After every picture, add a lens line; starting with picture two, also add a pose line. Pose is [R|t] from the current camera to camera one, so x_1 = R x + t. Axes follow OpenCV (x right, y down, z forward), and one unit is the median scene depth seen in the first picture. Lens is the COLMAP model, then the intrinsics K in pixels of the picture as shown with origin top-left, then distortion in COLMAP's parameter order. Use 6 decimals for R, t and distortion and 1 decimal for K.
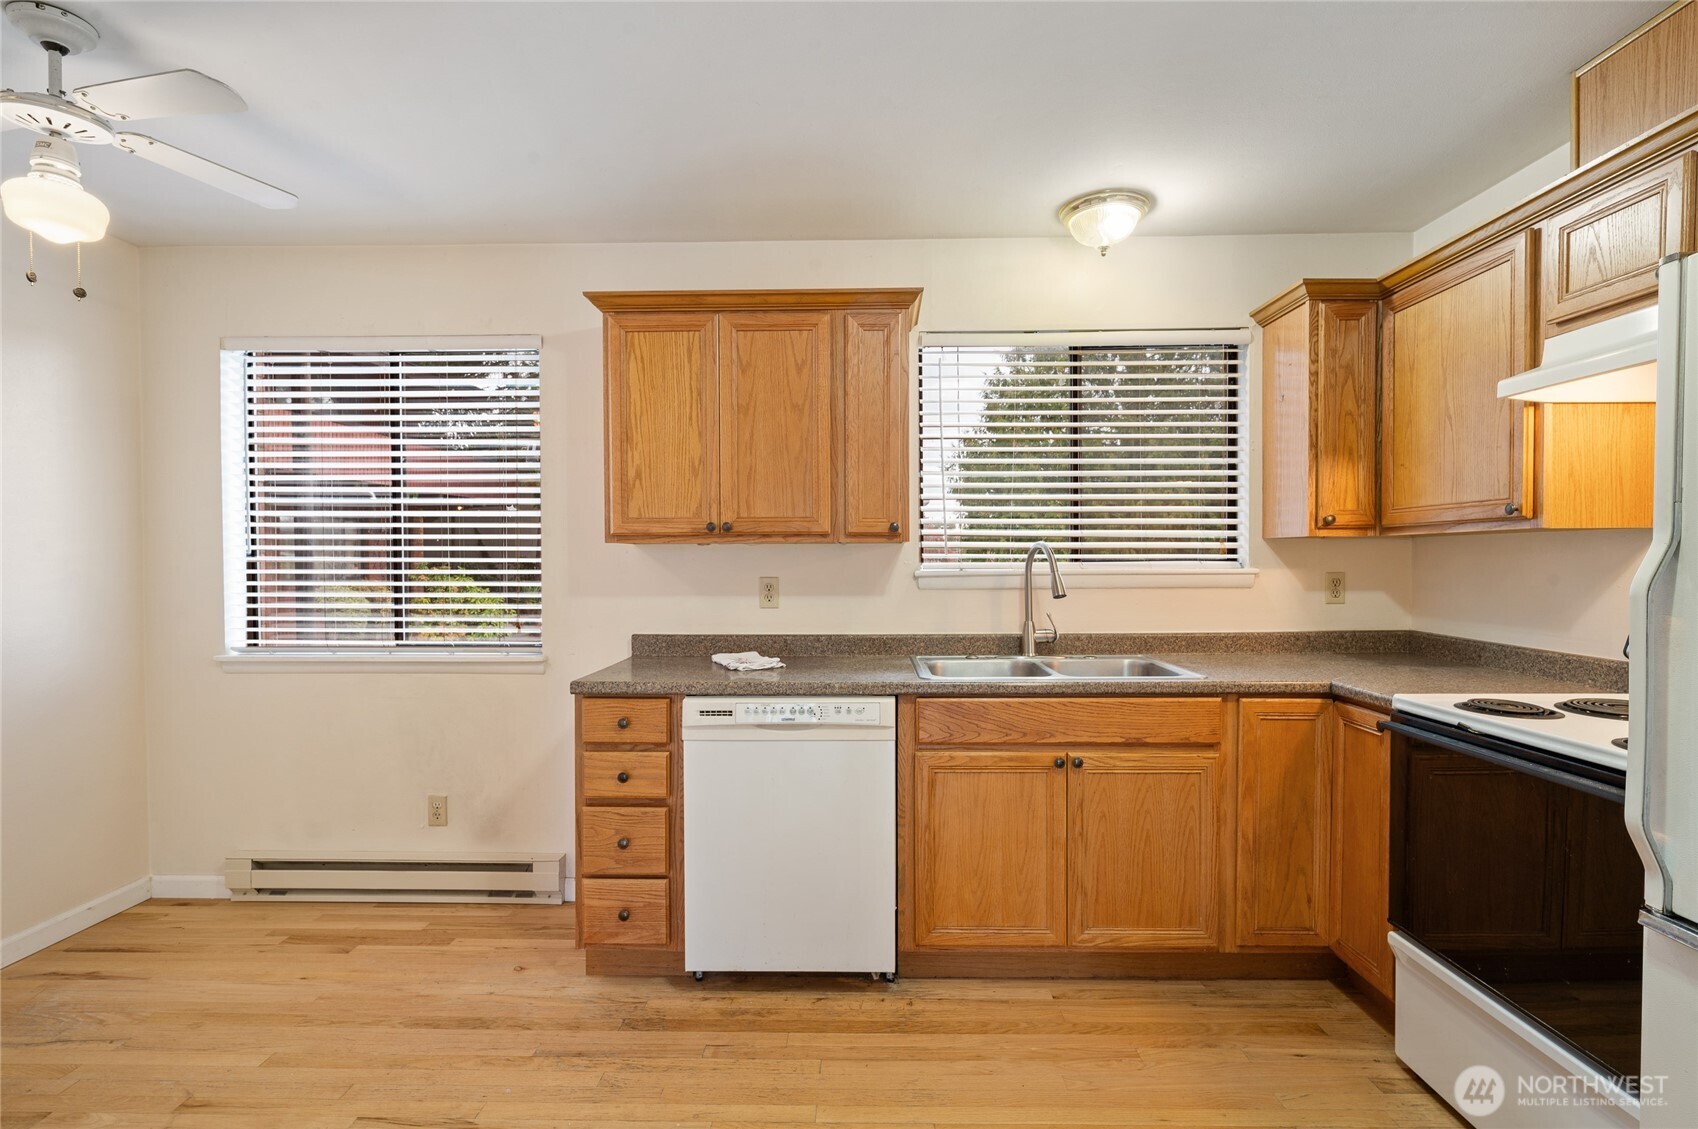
lens RADIAL K [[811.6, 0, 849.9], [0, 811.6, 574.4], [0, 0, 1]] dist [0.000437, 0.000100]
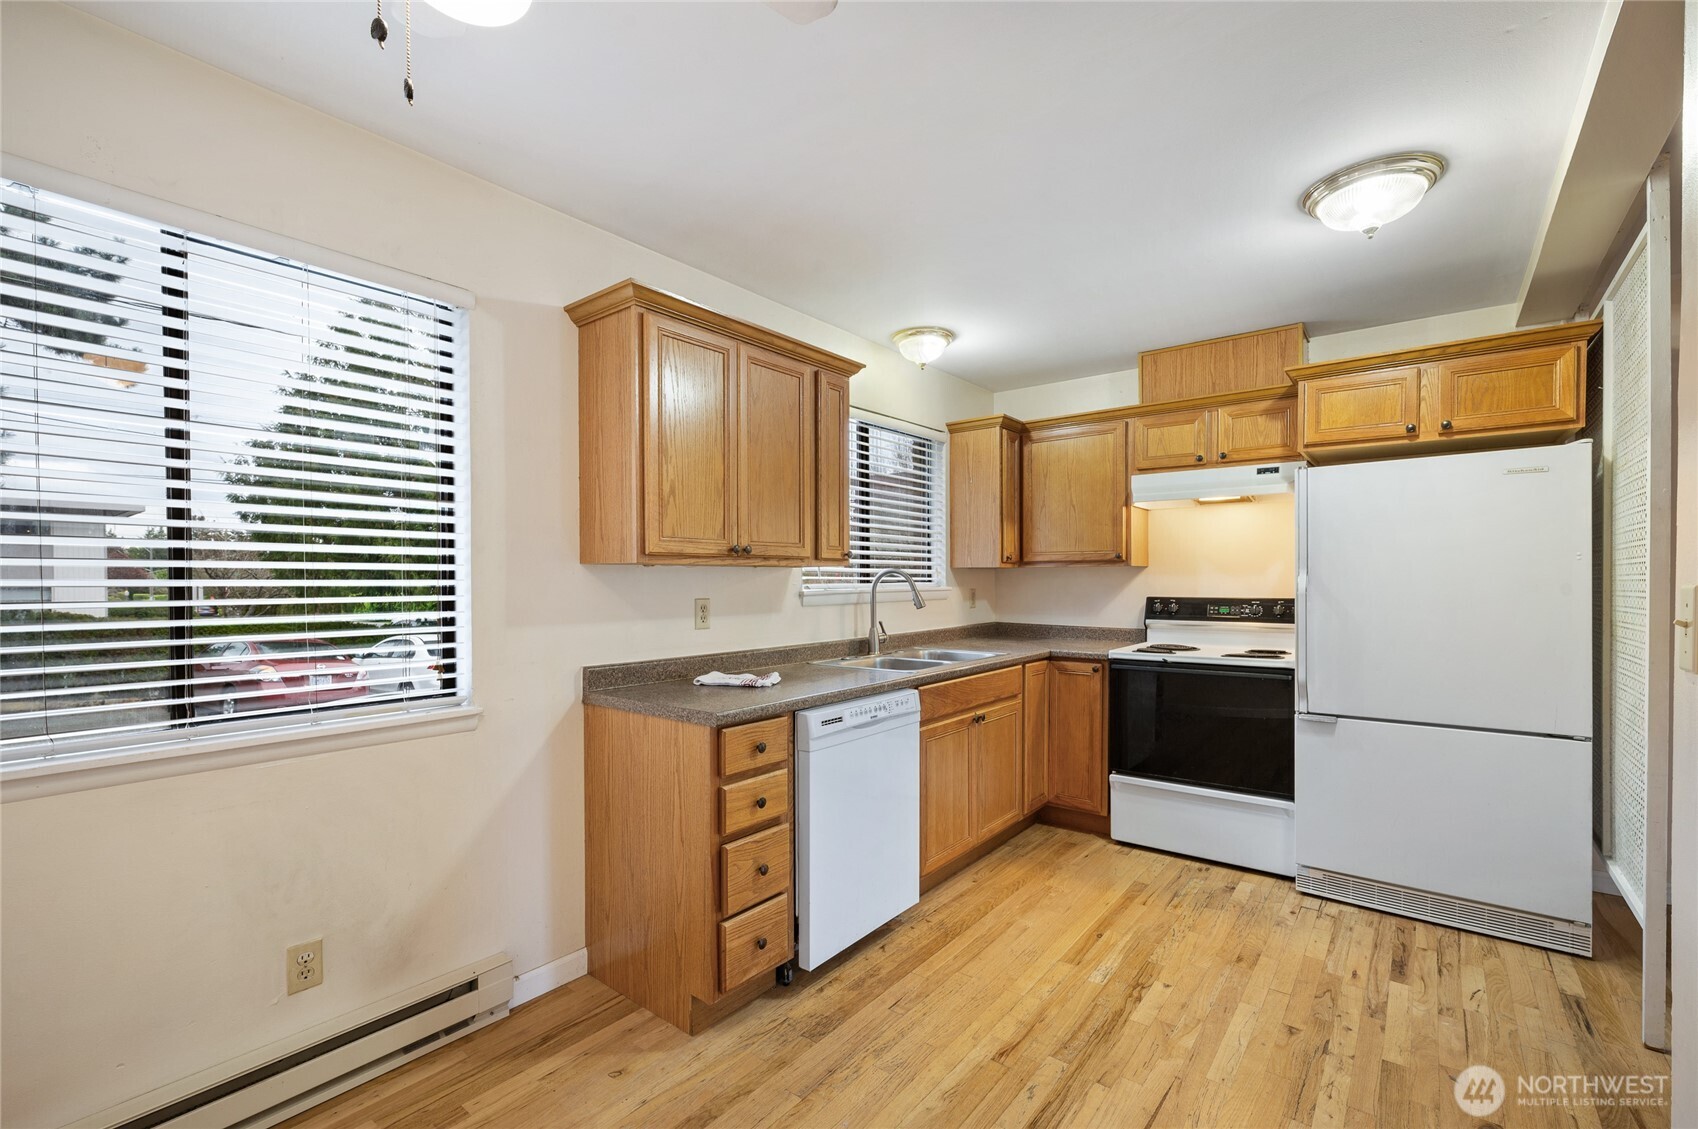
lens RADIAL K [[731.2, 0, 854.4], [0, 731.2, 587.4], [0, 0, 1]] dist [0.000091, -0.000044]
pose [[0.602824, -0.007384, 0.797840, -0.904619], [0.017659, 0.999836, -0.004089, -0.004785], [-0.797679, 0.016554, 0.602856, 0.367007]]
